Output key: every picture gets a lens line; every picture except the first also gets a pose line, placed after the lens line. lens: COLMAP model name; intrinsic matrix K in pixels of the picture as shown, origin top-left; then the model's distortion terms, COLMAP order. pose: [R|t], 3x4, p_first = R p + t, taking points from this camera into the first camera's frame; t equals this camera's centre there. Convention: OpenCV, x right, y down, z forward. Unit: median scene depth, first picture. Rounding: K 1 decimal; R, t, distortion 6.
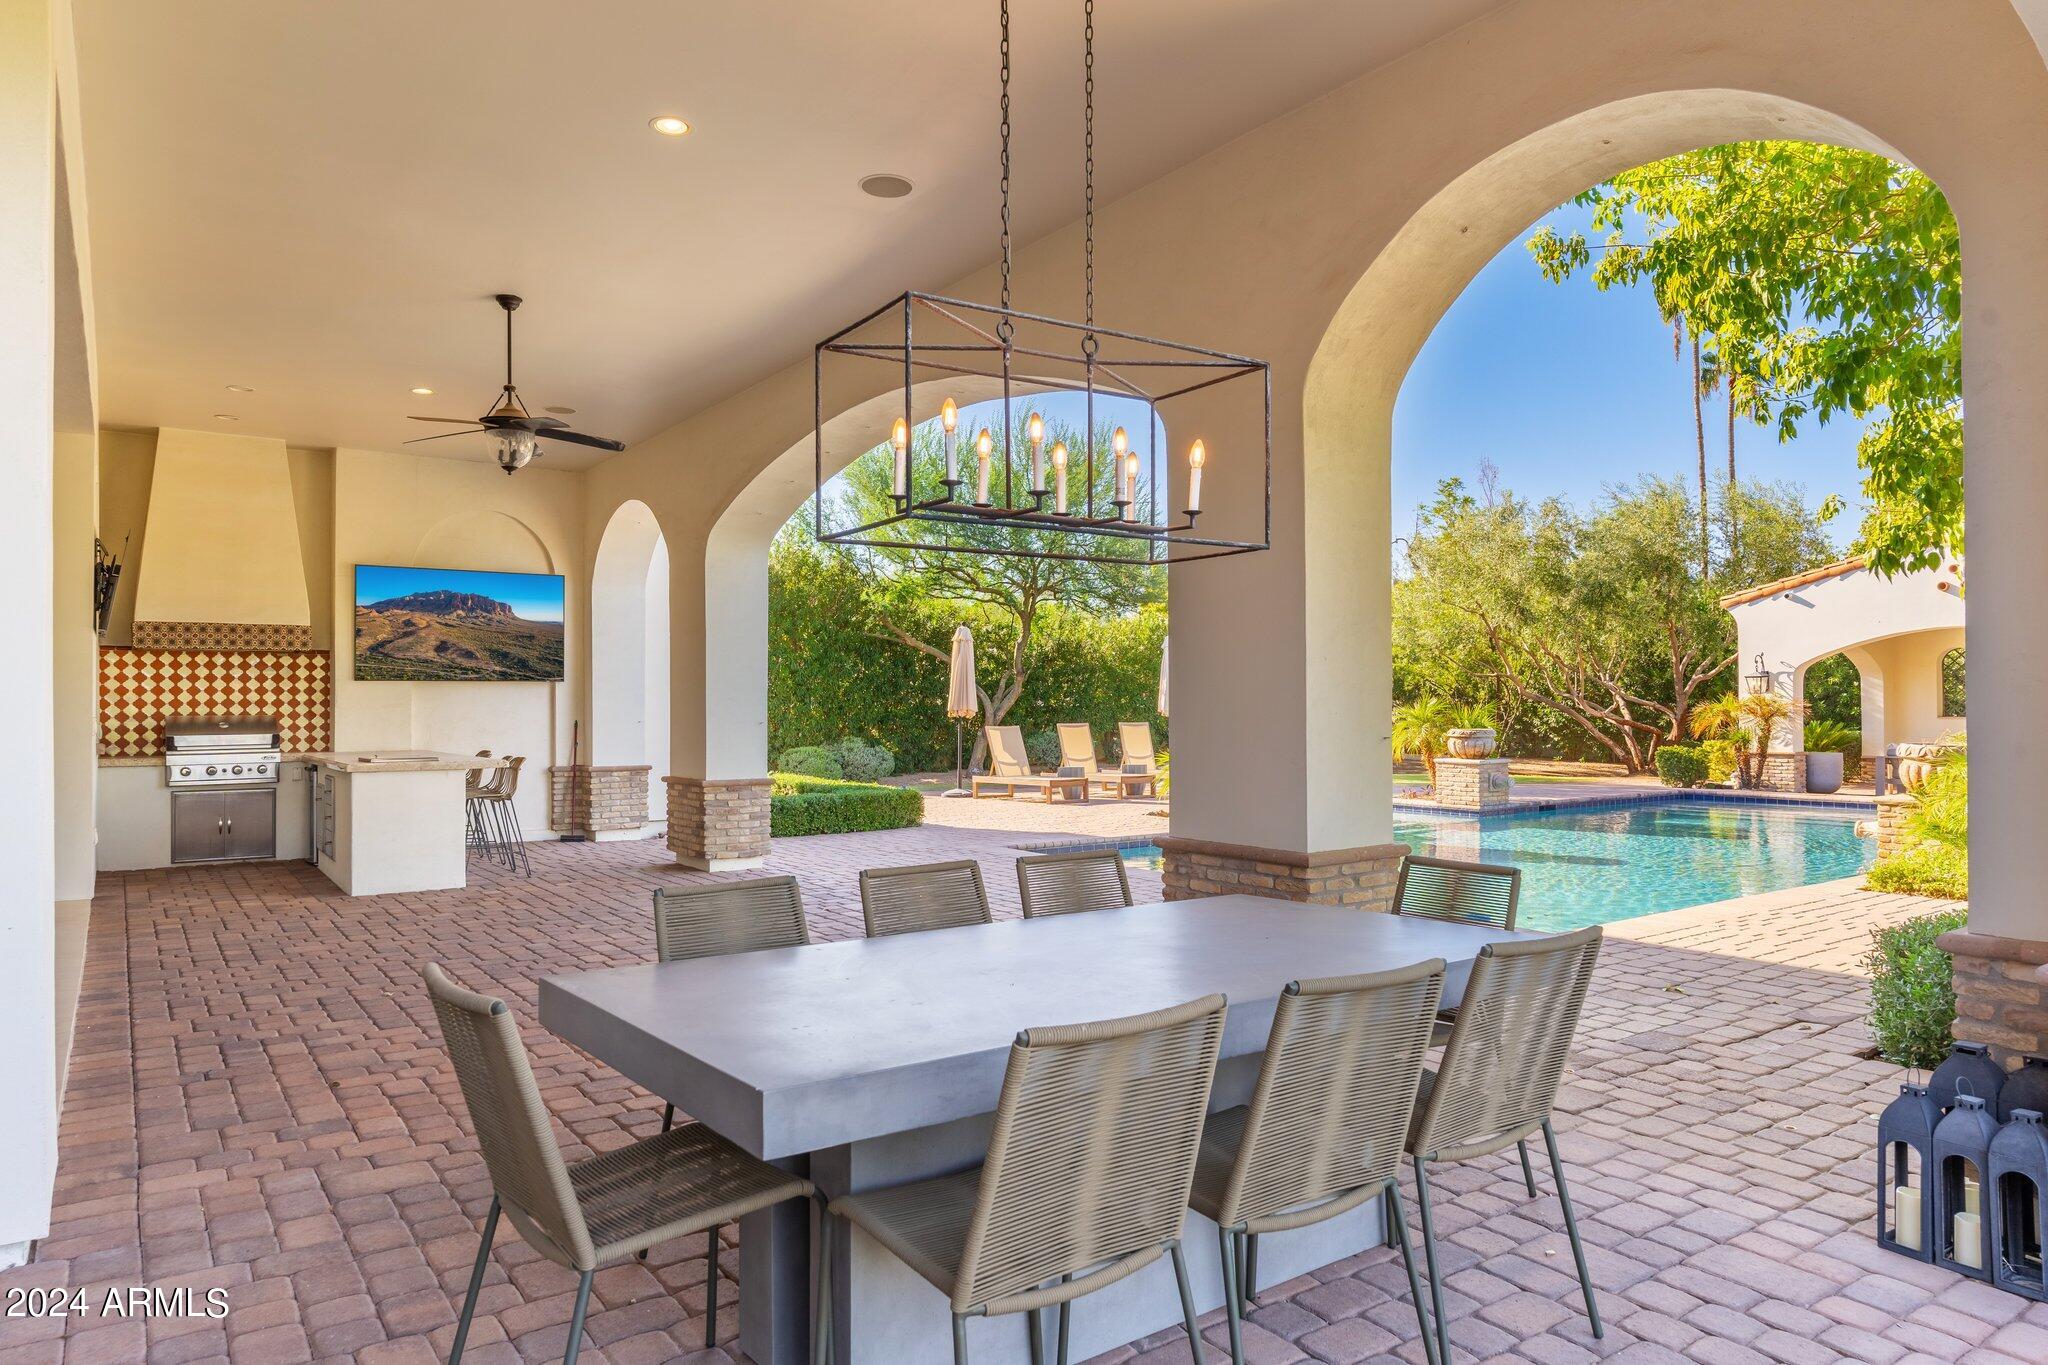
lens RADIAL K [[1260.4, 0, 1027.6], [0, 1260.4, 684.4], [0, 0, 1]] dist [-0.012530, -0.000088]
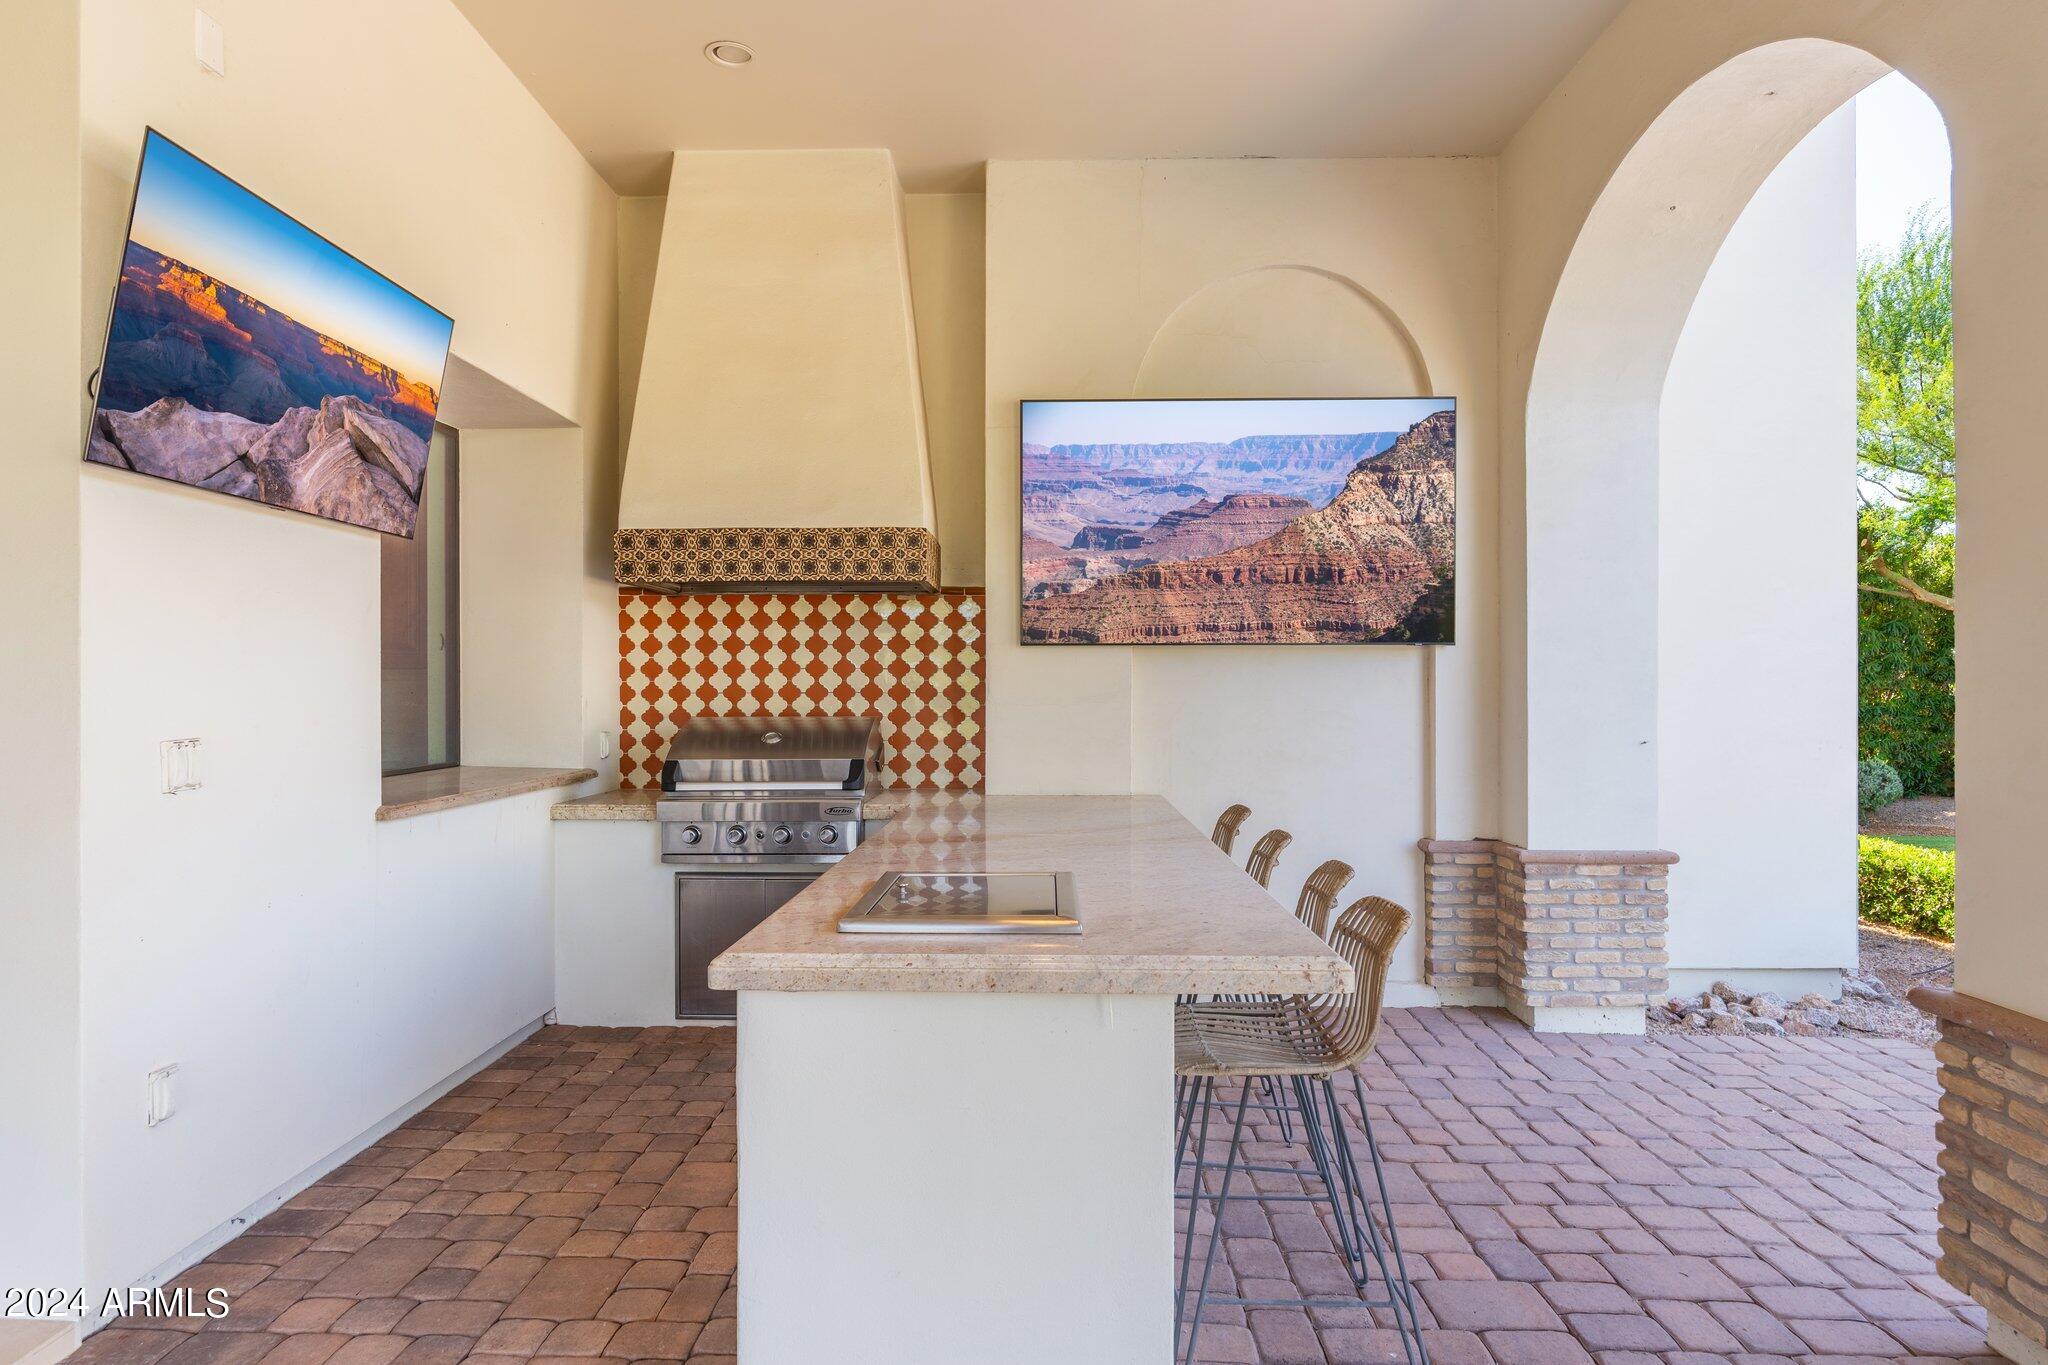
lens RADIAL K [[1167.3, 0, 1012.6], [0, 1167.3, 690.7], [0, 0, 1]] dist [-0.003810, -0.000427]
pose [[0.796256, 0.005442, -0.604935, -0.269326], [0.005676, 0.999848, 0.016467, 0.006668], [0.604933, -0.016545, 0.796105, 0.642083]]
